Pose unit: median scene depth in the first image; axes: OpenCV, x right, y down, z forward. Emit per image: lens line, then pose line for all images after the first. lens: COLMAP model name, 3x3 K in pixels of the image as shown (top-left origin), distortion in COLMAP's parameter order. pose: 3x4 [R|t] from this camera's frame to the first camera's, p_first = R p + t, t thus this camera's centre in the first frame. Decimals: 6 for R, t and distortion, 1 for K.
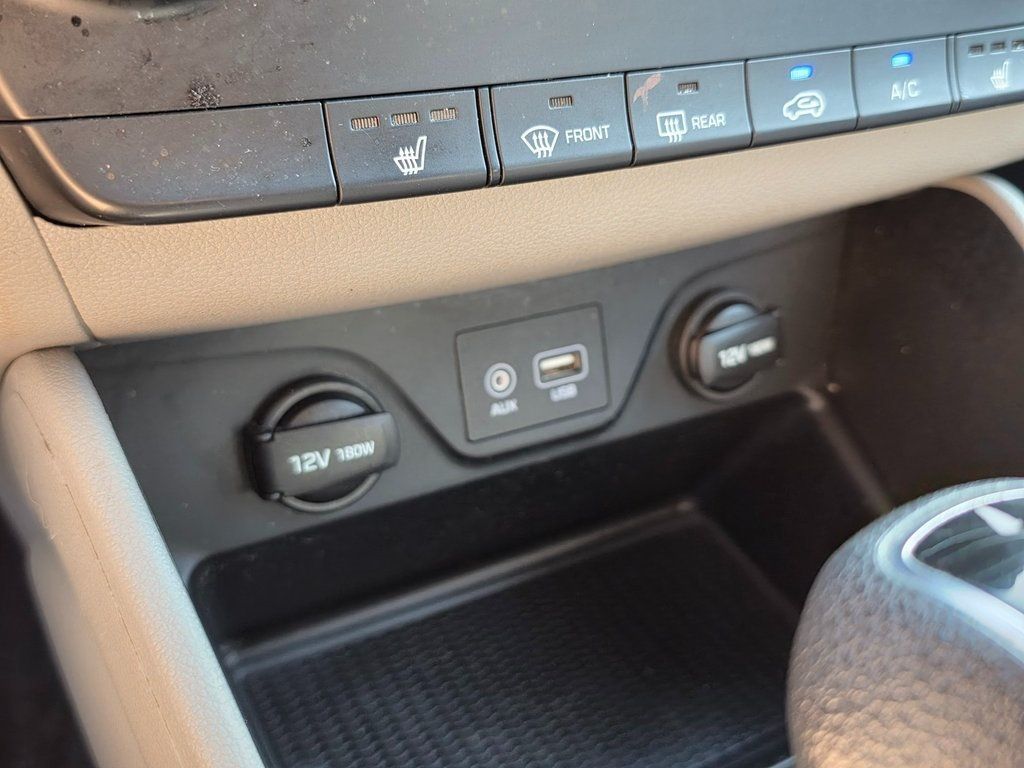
lens RADIAL K [[1064.3, 0, 509.2], [0, 1064.3, 375.5], [0, 0, 1]] dist [0.016528, 0.000000]
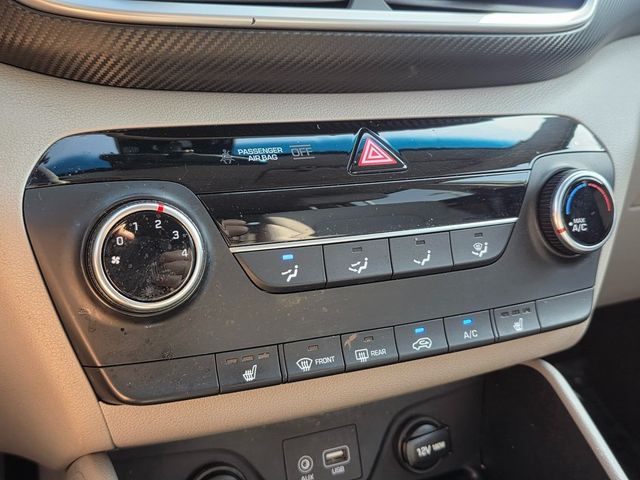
lens RADIAL K [[665.2, 0, 316.7], [0, 665.2, 255.2], [0, 0, 1]] dist [0.016528, 0.000000]
pose [[0.997481, -0.021040, -0.067739, 0.122824], [0.001409, 0.960683, -0.277644, -0.029156], [0.070917, 0.276849, 0.958293, -0.384739]]
